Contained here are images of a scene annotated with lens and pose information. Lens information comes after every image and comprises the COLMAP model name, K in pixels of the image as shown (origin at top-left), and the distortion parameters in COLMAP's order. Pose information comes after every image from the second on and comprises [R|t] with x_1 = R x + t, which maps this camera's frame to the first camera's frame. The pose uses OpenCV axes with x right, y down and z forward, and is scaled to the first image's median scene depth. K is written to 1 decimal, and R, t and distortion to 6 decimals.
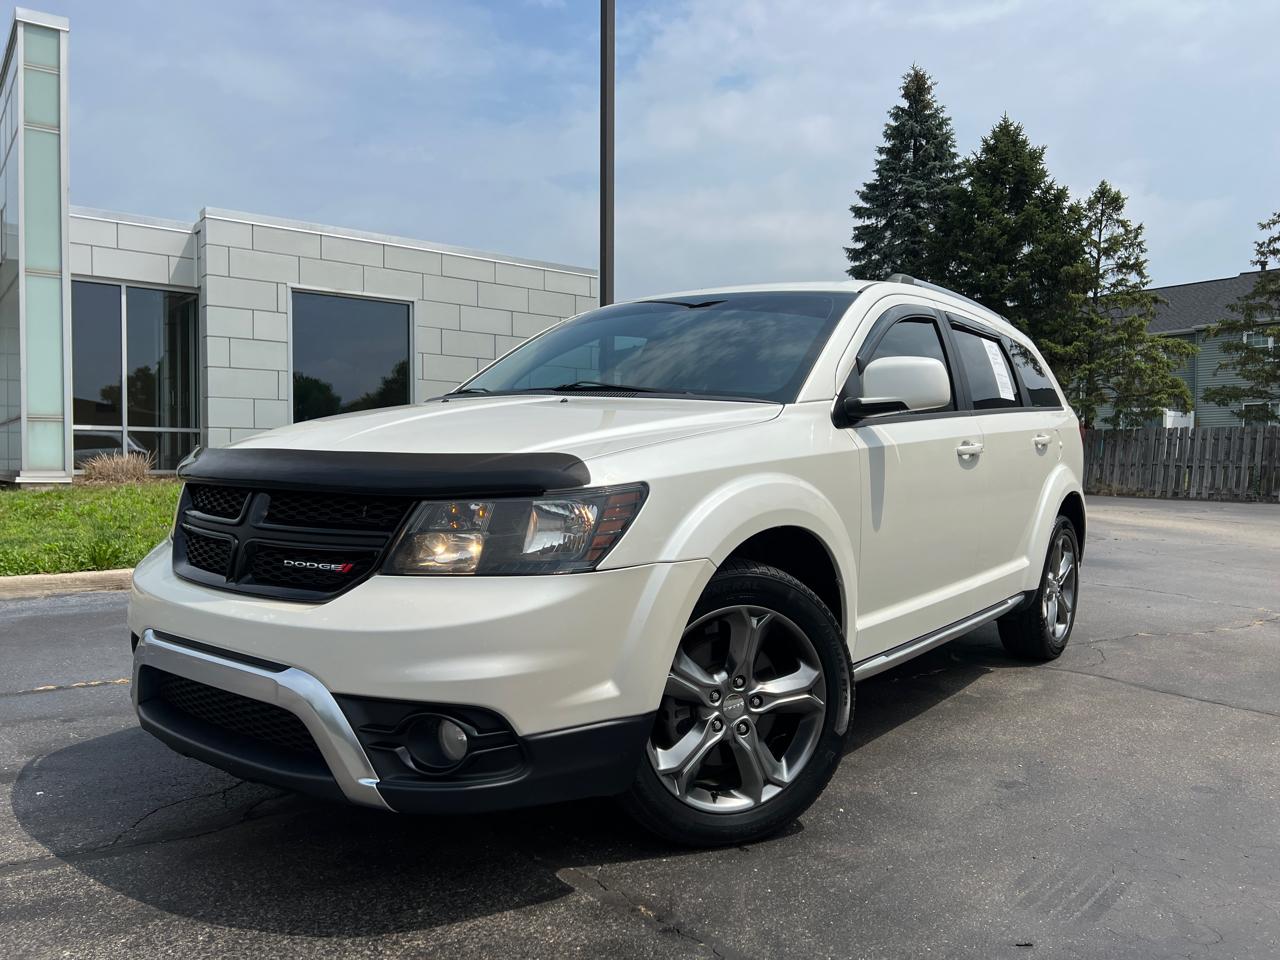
lens RADIAL K [[961.8, 0, 646.3], [0, 961.8, 485.5], [0, 0, 1]] dist [0.053216, -0.055288]
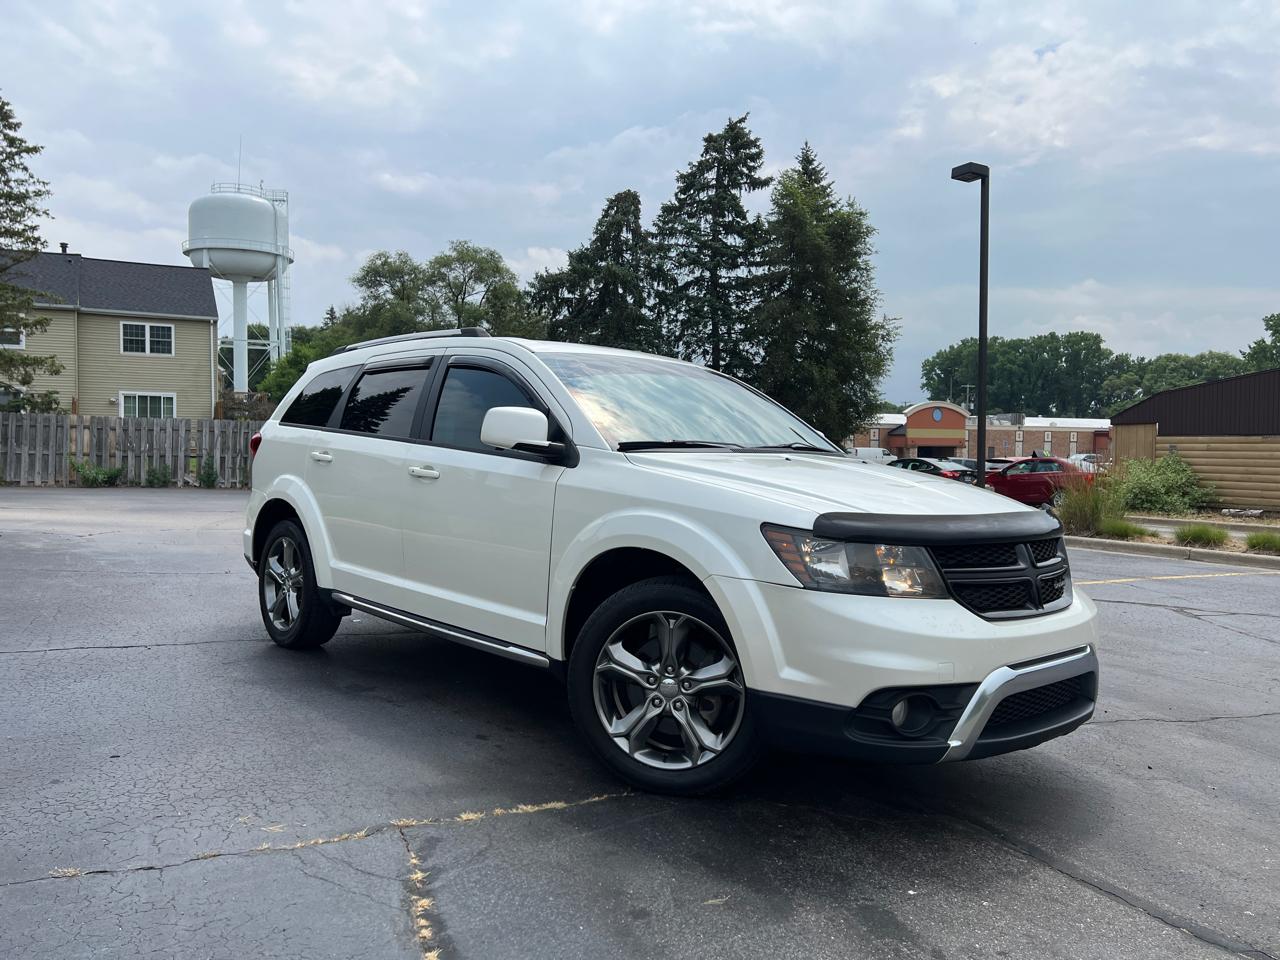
lens RADIAL K [[961.8, 0, 636.7], [0, 961.8, 469.9], [0, 0, 1]] dist [0.053216, -0.055288]
pose [[0.187613, -0.027857, 0.981848, -1.390183], [0.013243, 0.999579, 0.025829, -0.105545], [-0.982154, 0.008157, 0.187903, 0.948106]]
